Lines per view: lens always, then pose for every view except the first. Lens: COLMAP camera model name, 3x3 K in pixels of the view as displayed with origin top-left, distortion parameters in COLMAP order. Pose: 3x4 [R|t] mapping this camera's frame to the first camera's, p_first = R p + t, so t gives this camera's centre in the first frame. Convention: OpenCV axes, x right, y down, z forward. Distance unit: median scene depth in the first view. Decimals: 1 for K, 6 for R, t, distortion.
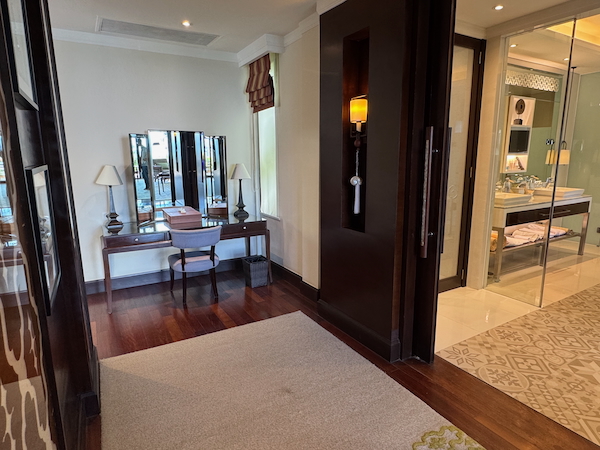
lens RADIAL K [[361.2, 0, 298.4], [0, 361.2, 228.1], [0, 0, 1]] dist [-0.001094, 0.001288]
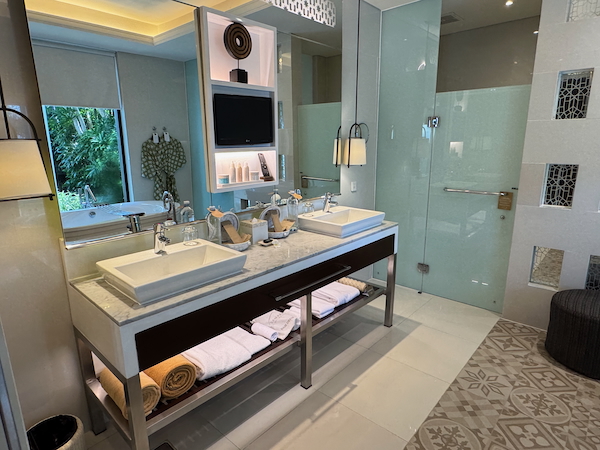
lens RADIAL K [[361.2, 0, 300.6], [0, 361.2, 224.6], [0, 0, 1]] dist [-0.001094, 0.001288]
pose [[0.955298, -0.063719, 0.288697, 0.534567], [0.054754, 0.997737, 0.039033, -0.123181], [-0.290531, -0.021480, 0.956624, 0.540059]]
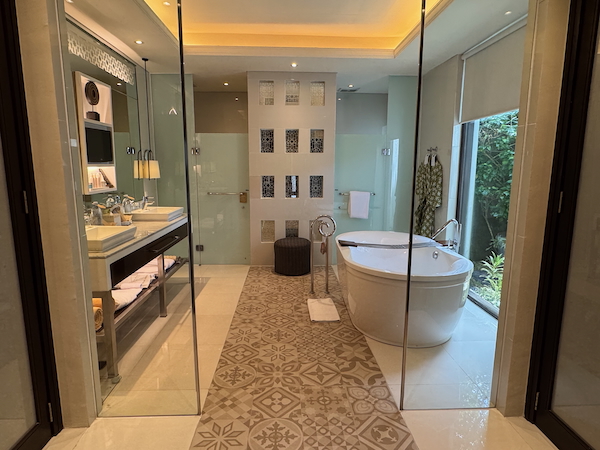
lens RADIAL K [[361.2, 0, 300.5], [0, 361.2, 227.5], [0, 0, 1]] dist [-0.001094, 0.001288]
pose [[0.474505, -0.133234, 0.870111, 0.184688], [0.160664, 0.984983, 0.063207, -0.073702], [-0.865466, 0.109804, 0.488786, 0.367538]]
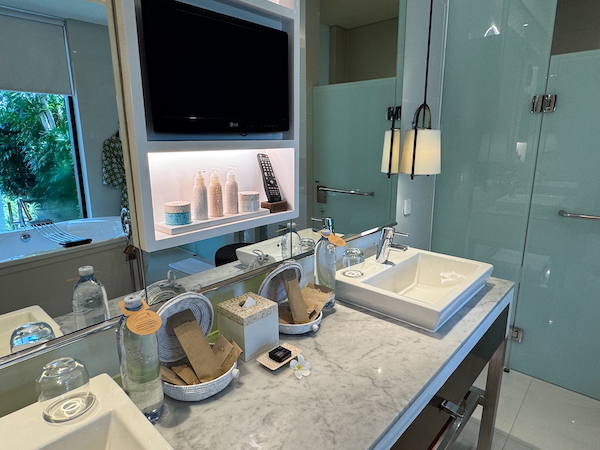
lens RADIAL K [[361.2, 0, 300.3], [0, 361.2, 223.3], [0, 0, 1]] dist [-0.001094, 0.001288]
pose [[0.953103, -0.060041, 0.296631, 0.582360], [0.052926, 0.998087, 0.031966, -0.165396], [-0.297983, -0.014767, 0.954457, 0.799504]]
